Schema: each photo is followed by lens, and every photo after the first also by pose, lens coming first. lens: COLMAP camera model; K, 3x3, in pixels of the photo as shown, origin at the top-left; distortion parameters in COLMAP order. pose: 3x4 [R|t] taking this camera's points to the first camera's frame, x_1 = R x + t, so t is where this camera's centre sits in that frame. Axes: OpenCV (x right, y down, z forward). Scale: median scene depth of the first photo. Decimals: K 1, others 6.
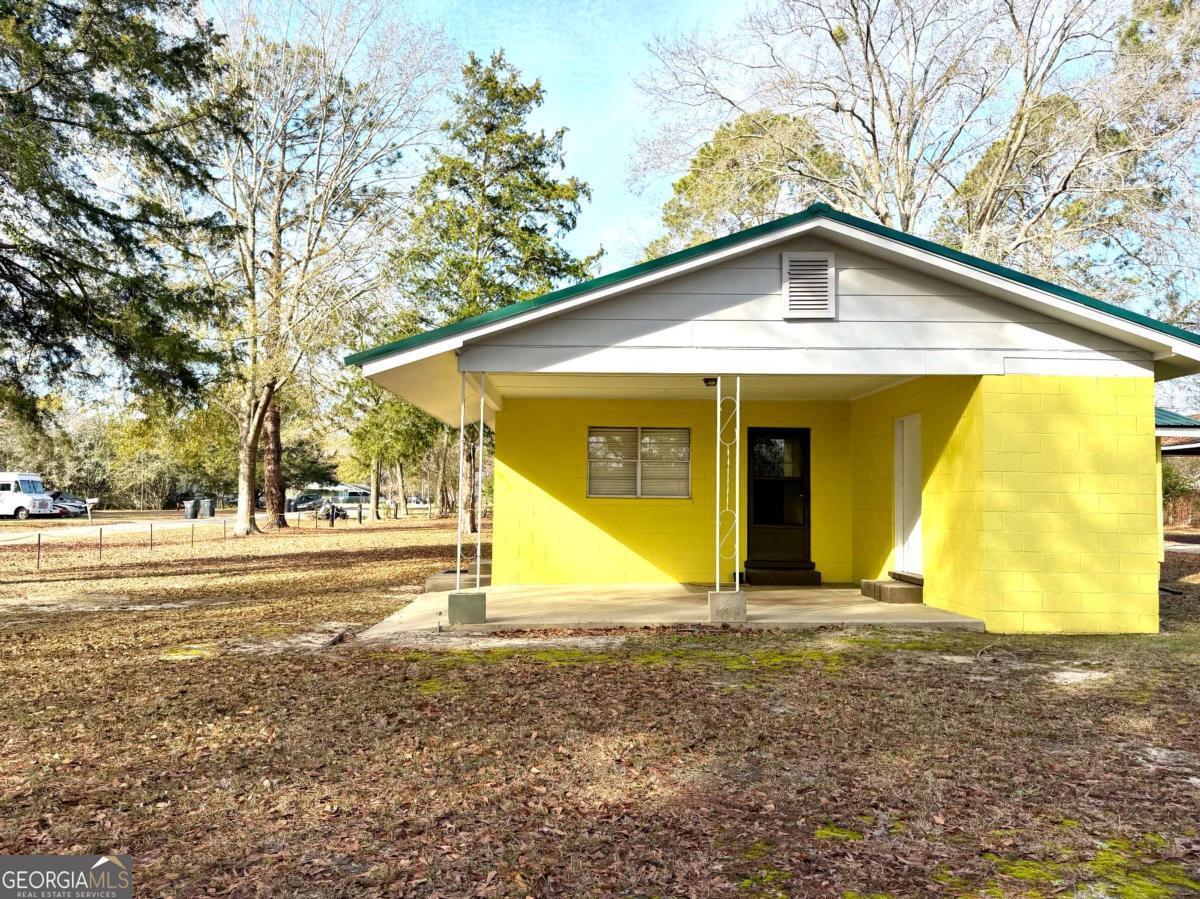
lens RADIAL K [[850.0, 0, 597.5], [0, 850.0, 454.0], [0, 0, 1]] dist [0.010053, 0.003880]
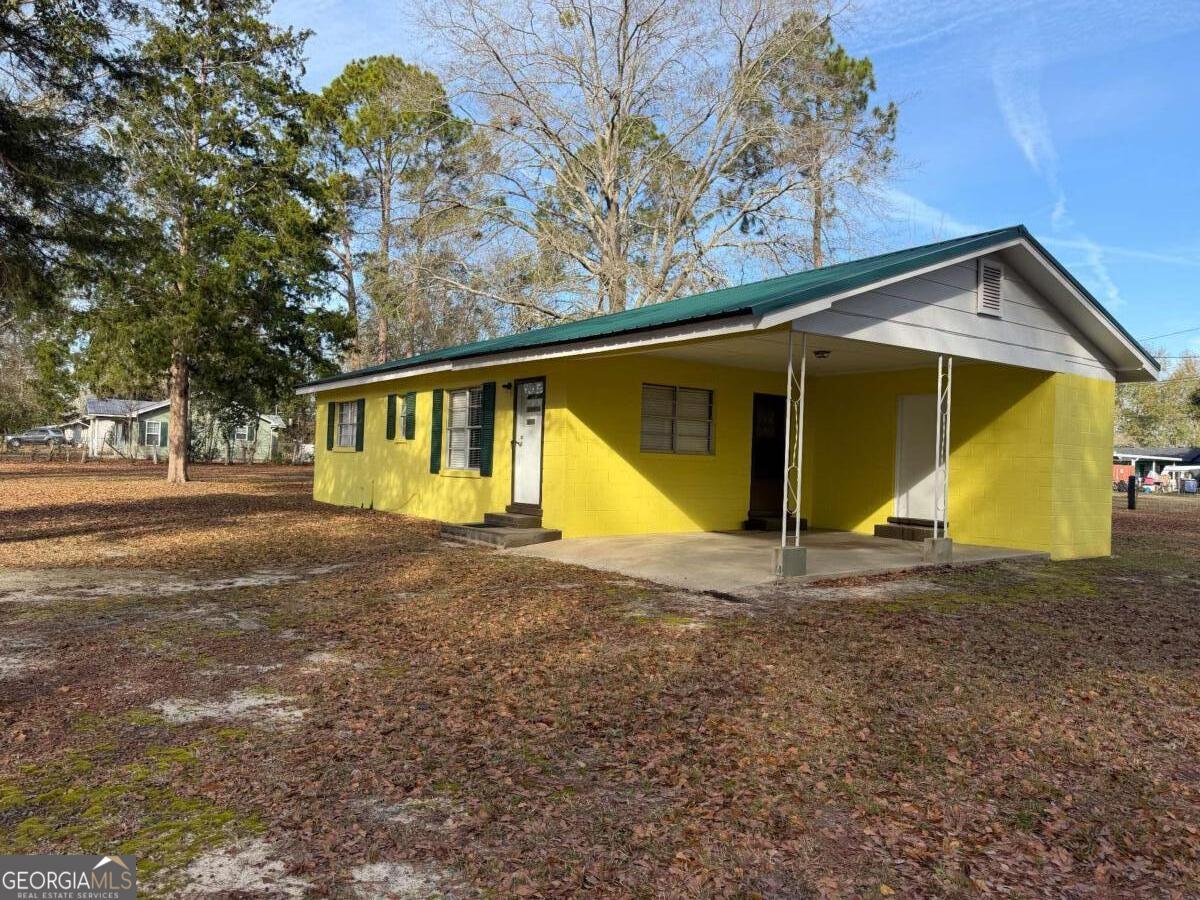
lens RADIAL K [[850.0, 0, 597.3], [0, 850.0, 445.7], [0, 0, 1]] dist [0.010053, 0.003880]
pose [[0.826116, 0.029121, 0.562747, -0.907372], [-0.050814, 0.998445, 0.022929, 0.030093], [-0.561204, -0.047538, 0.826311, 0.284439]]
